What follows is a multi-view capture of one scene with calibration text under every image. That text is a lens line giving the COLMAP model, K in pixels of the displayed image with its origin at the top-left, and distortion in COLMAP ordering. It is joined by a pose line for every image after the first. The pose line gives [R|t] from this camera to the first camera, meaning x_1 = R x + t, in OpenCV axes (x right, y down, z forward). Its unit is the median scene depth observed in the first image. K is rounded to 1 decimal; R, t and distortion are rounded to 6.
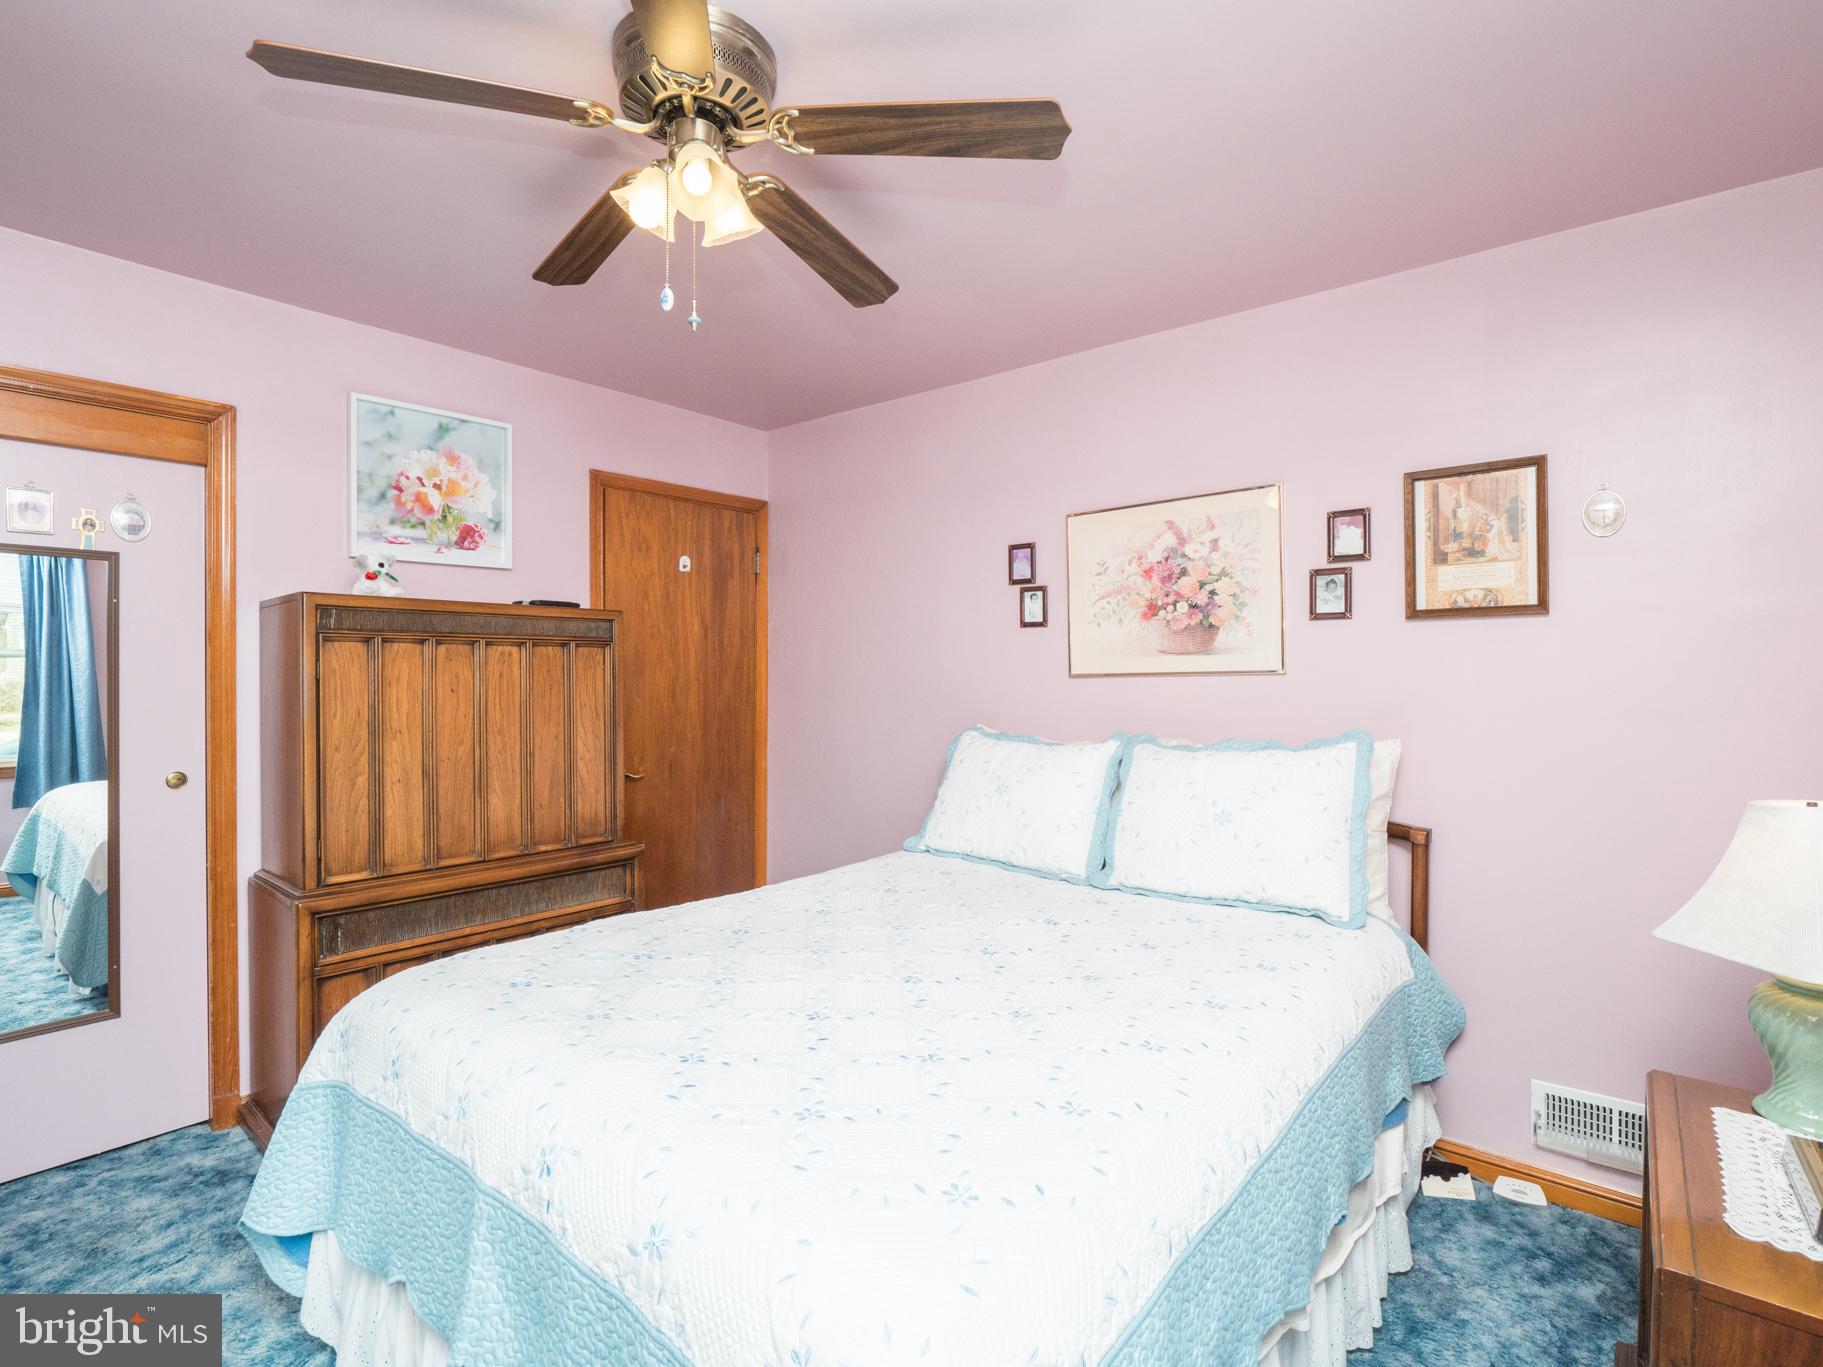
lens RADIAL K [[893.1, 0, 908.1], [0, 893.1, 678.5], [0, 0, 1]] dist [-0.010466, -0.002844]
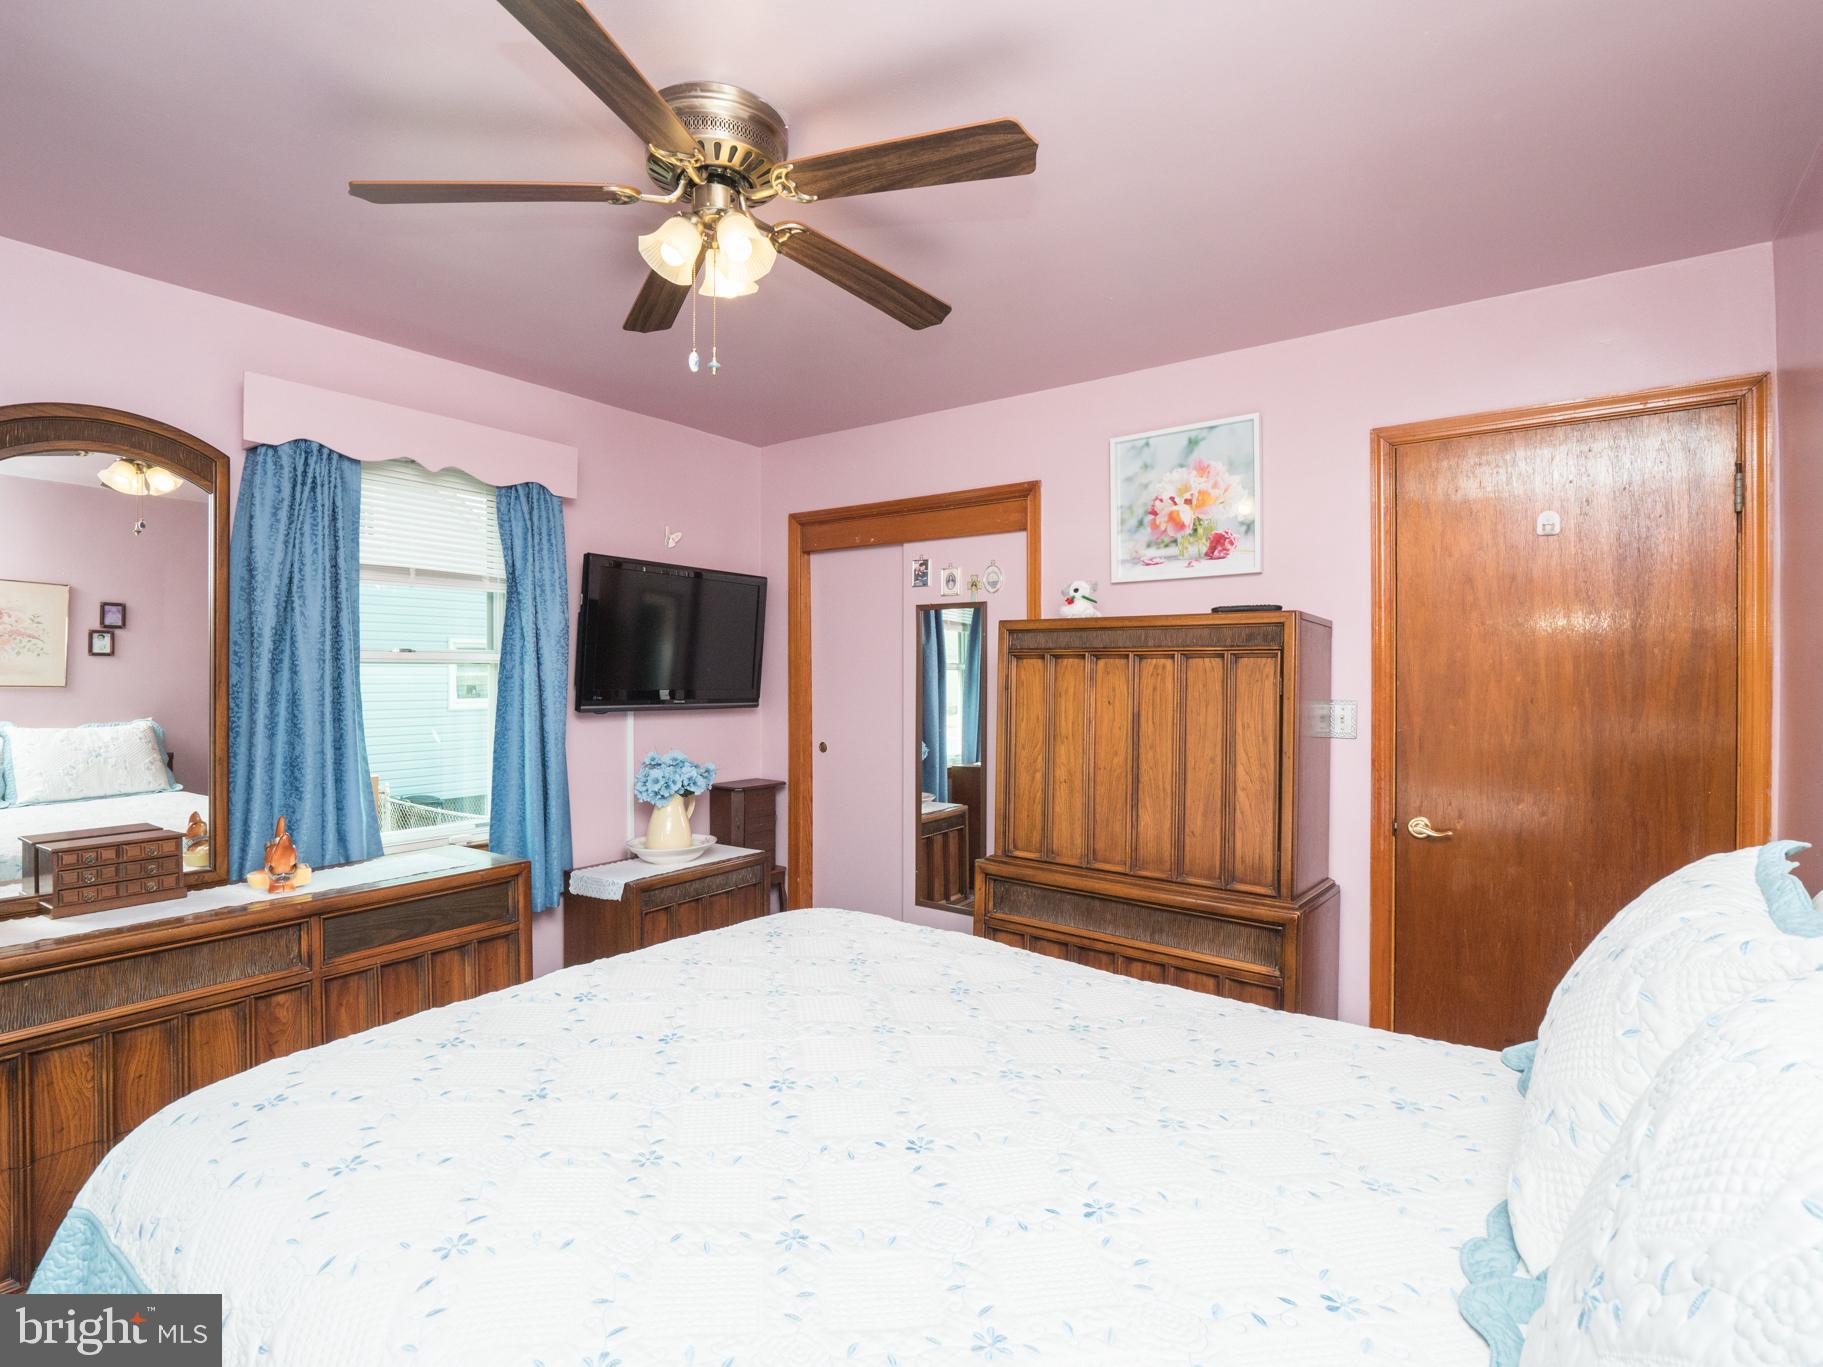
lens RADIAL K [[893.1, 0, 908.2], [0, 893.1, 677.1], [0, 0, 1]] dist [-0.010466, -0.002844]
pose [[0.050628, 0.002774, -0.998714, 1.597821], [-0.016210, 0.999867, 0.001956, -0.045874], [0.998586, 0.016090, 0.050667, 2.174716]]
